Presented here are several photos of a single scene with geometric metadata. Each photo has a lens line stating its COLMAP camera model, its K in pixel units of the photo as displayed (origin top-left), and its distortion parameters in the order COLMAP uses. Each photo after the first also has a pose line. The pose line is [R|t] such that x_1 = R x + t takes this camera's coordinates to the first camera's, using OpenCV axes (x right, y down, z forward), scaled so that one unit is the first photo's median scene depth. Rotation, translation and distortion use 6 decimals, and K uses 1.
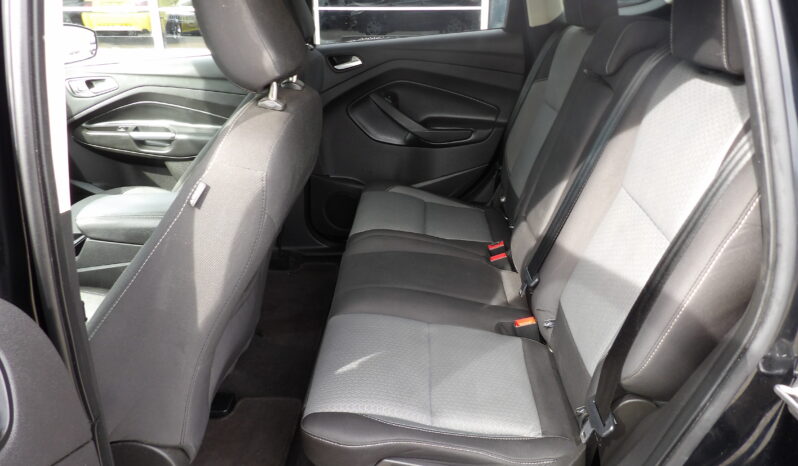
lens RADIAL K [[575.9, 0, 387.3], [0, 575.9, 231.7], [0, 0, 1]] dist [-0.028843, 0.043266]
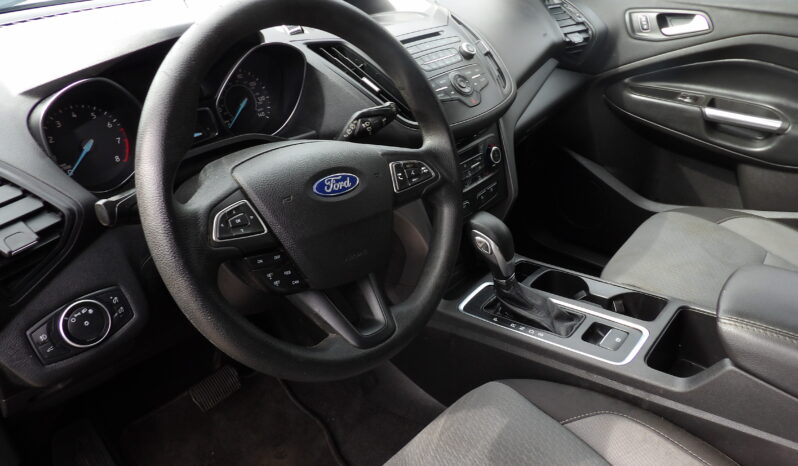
lens RADIAL K [[575.9, 0, 387.3], [0, 575.9, 231.7], [0, 0, 1]] dist [-0.028843, 0.043266]
pose [[0.785546, 0.304397, -0.538757, -0.356474], [-0.249149, 0.952540, 0.174908, -0.071264], [0.566429, -0.003168, 0.824105, 0.311266]]
